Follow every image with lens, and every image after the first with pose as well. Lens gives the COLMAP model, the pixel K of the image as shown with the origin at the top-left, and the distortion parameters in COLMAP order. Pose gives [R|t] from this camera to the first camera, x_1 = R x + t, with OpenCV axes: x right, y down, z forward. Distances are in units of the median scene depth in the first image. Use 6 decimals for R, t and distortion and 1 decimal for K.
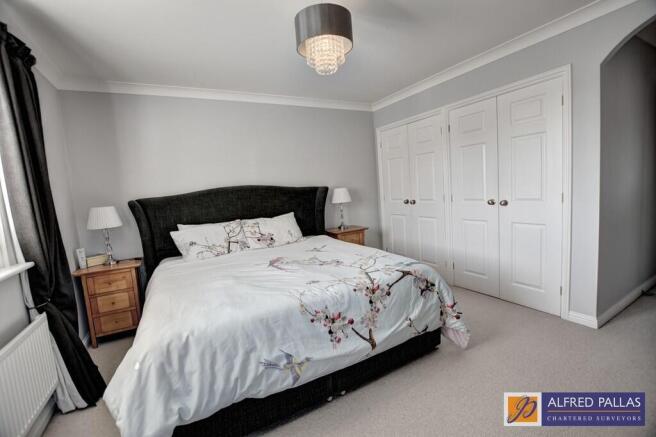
lens RADIAL K [[293.7, 0, 329.1], [0, 293.7, 219.2], [0, 0, 1]] dist [-0.025372, 0.000688]
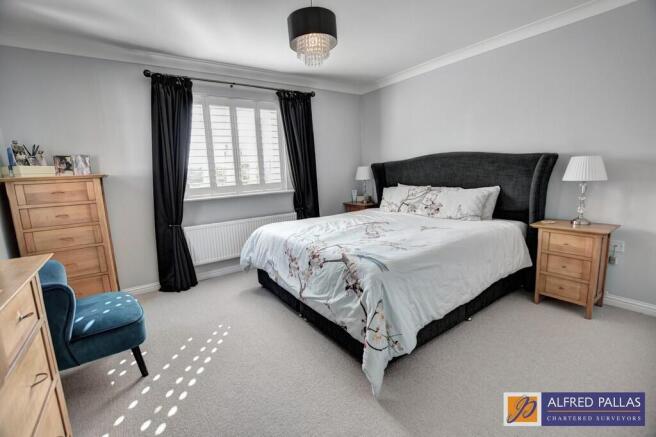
lens RADIAL K [[293.7, 0, 328.0], [0, 293.7, 219.6], [0, 0, 1]] dist [-0.025372, 0.000688]
pose [[0.094586, 0.233492, -0.967747, 0.813592], [-0.069002, 0.971305, 0.227607, -0.108927], [0.993122, 0.045248, 0.107984, 0.601091]]
